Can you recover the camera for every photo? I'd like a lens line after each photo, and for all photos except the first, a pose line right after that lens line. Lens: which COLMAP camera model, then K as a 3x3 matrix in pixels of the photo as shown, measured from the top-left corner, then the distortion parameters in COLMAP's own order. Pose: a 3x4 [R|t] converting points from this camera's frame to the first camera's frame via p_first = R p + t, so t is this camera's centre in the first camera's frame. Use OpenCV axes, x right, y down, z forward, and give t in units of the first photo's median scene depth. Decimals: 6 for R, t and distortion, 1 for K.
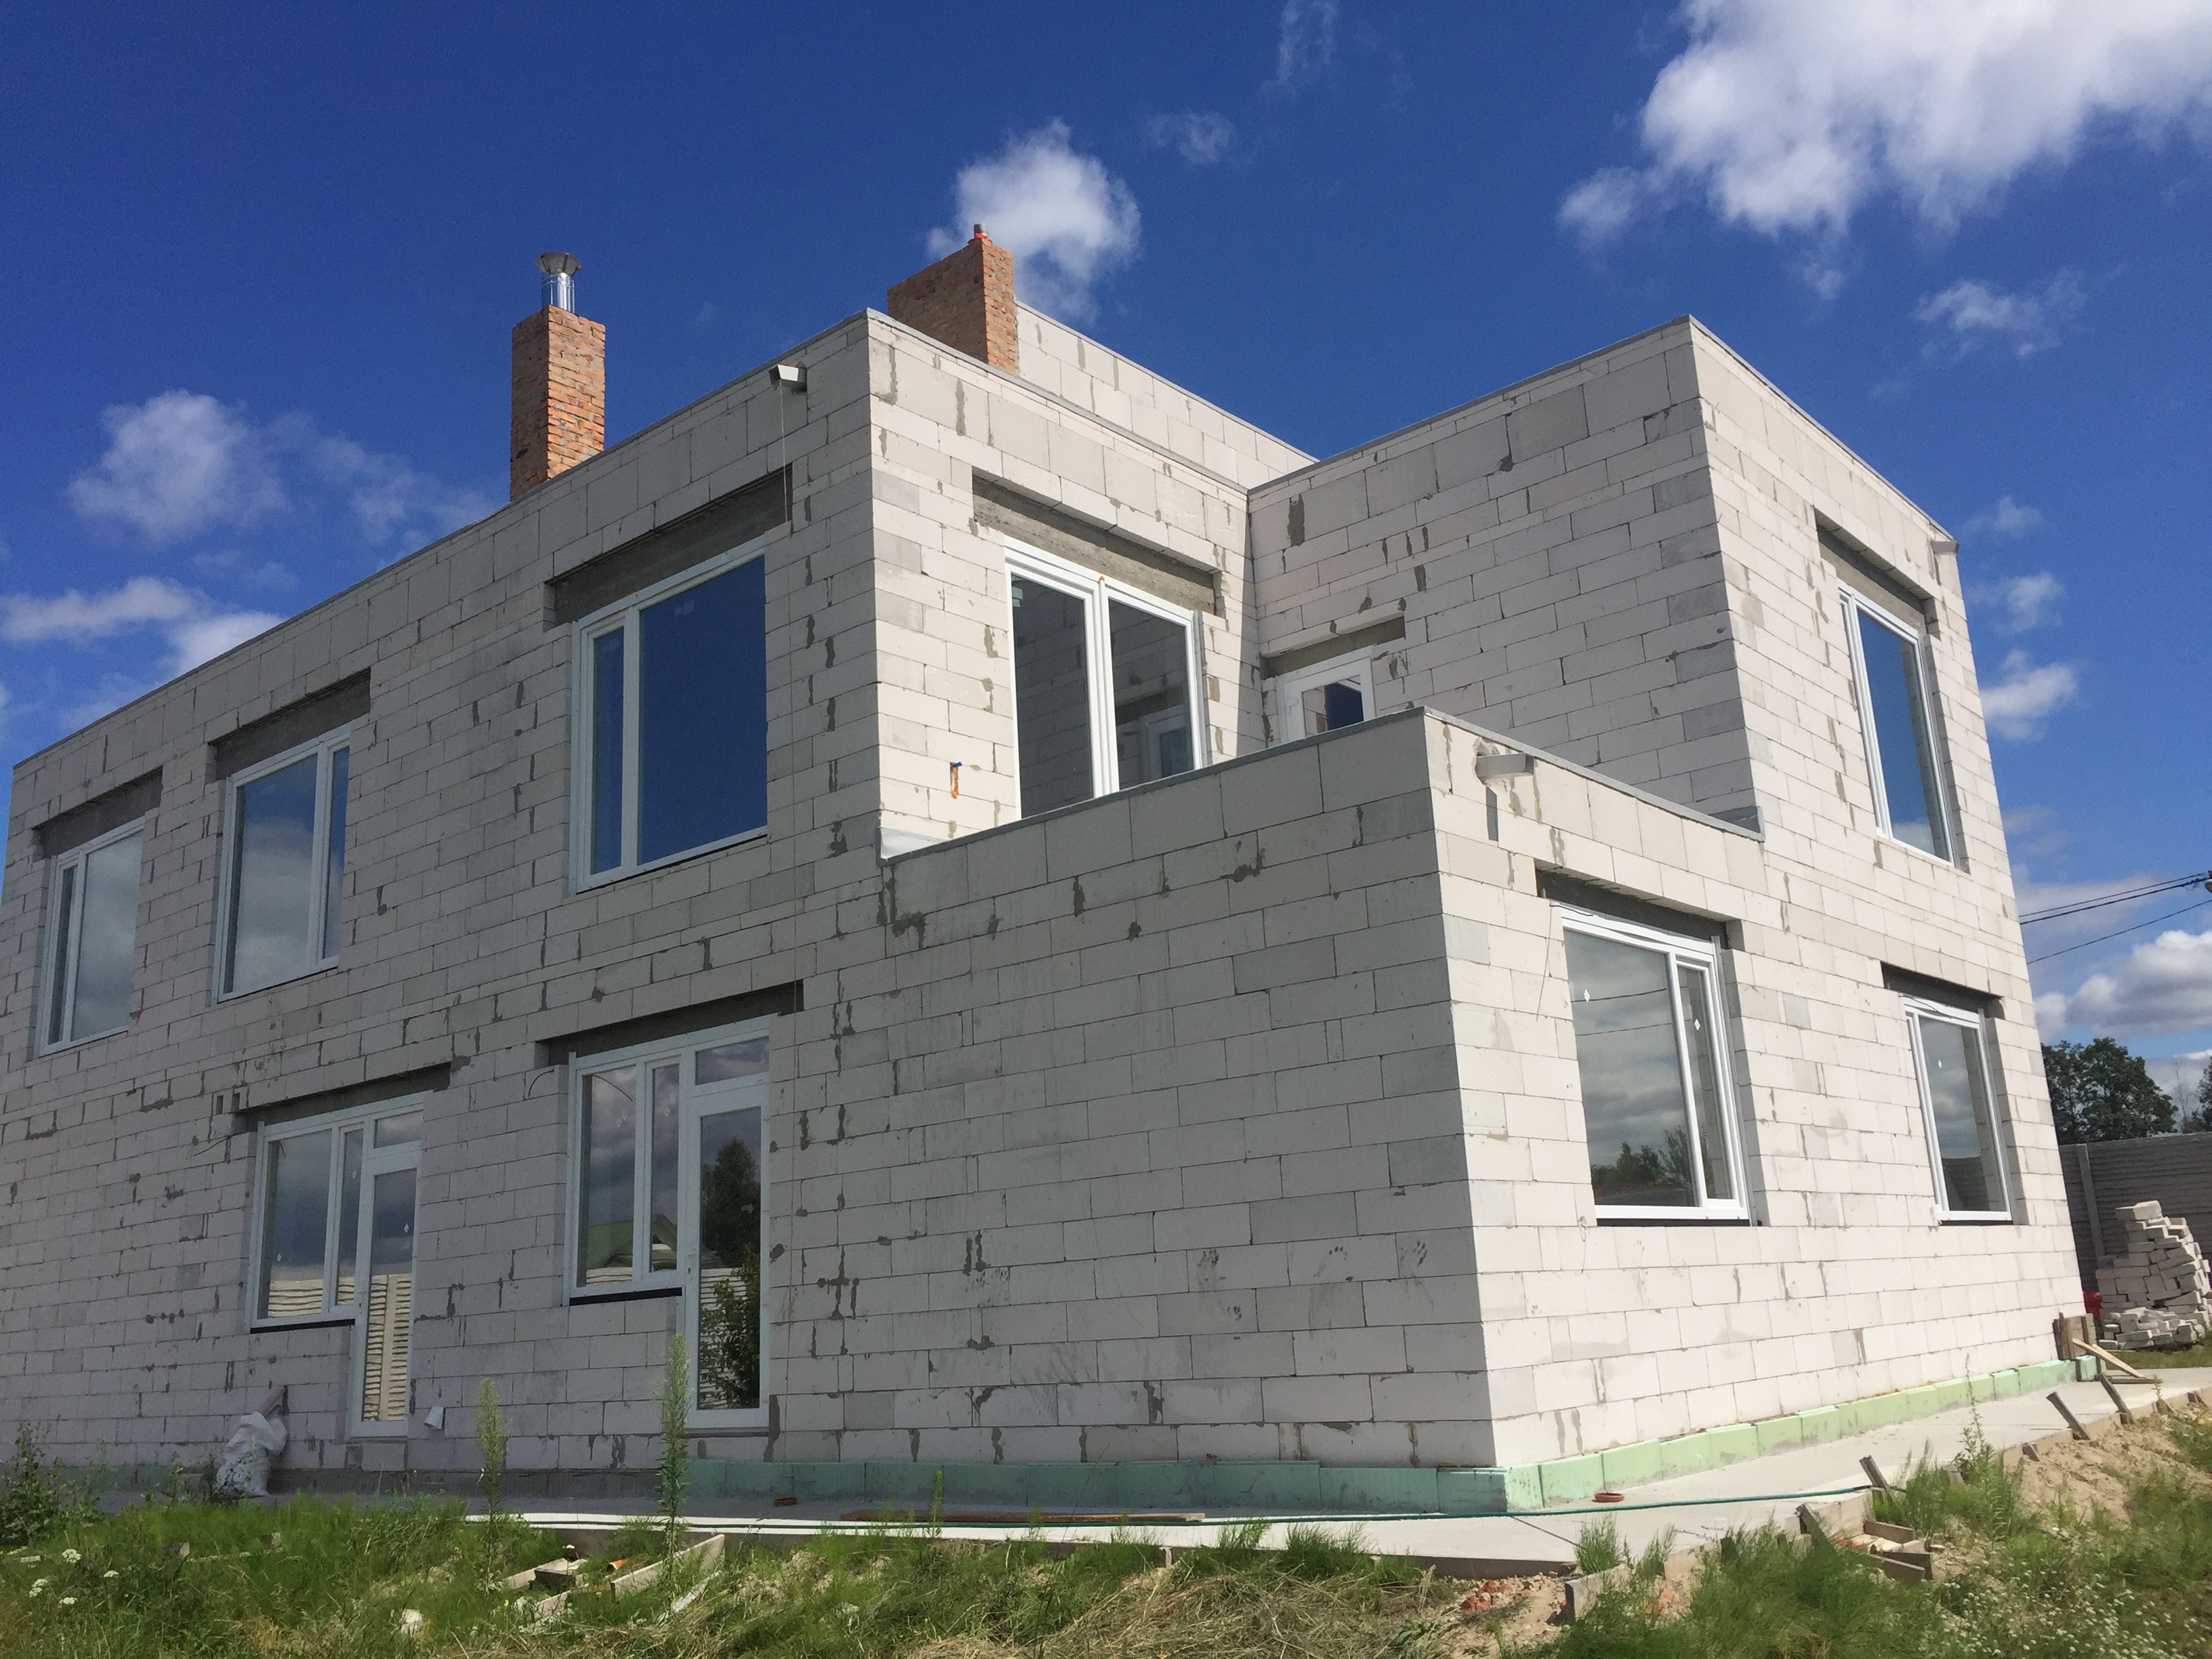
lens RADIAL K [[1889.1, 0, 1135.0], [0, 1889.1, 838.3], [0, 0, 1]] dist [0.077637, -0.092072]
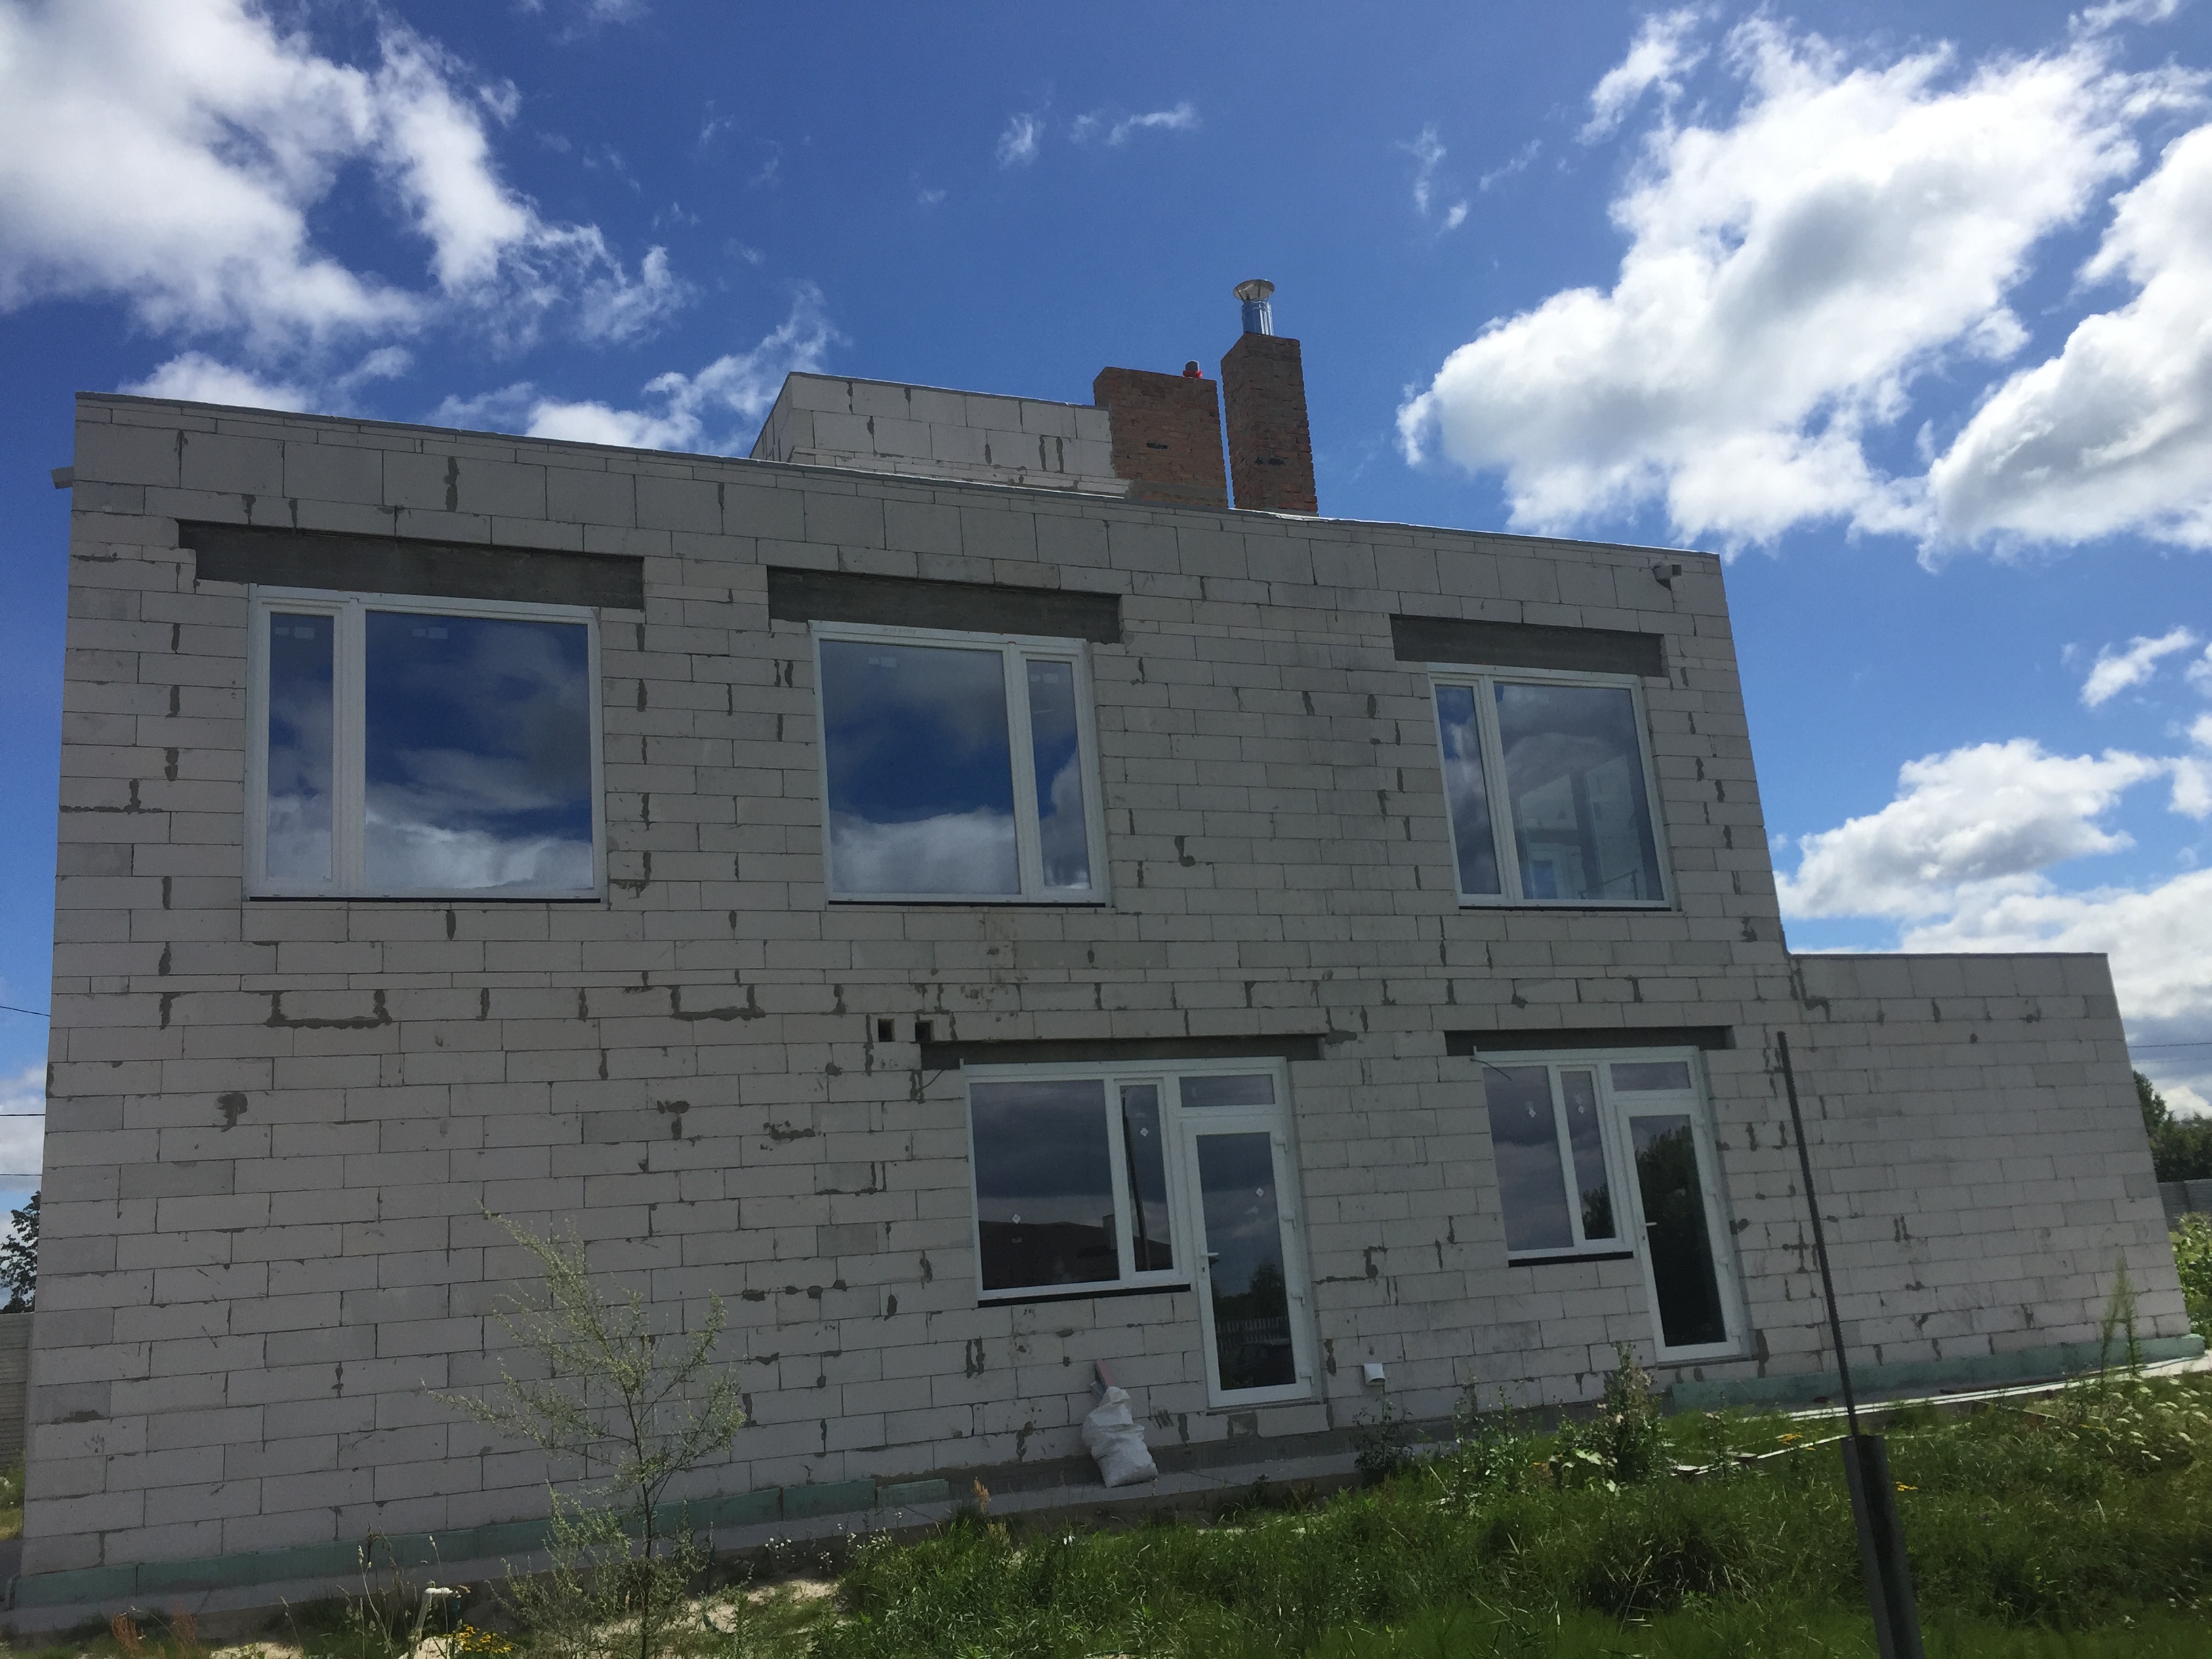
lens RADIAL K [[1889.1, 0, 1135.0], [0, 1889.1, 838.3], [0, 0, 1]] dist [0.077637, -0.092072]
pose [[0.460386, 0.229822, 0.857454, -1.576253], [-0.167189, 0.971069, -0.170506, 0.248433], [-0.871833, -0.064858, 0.485490, 0.718514]]
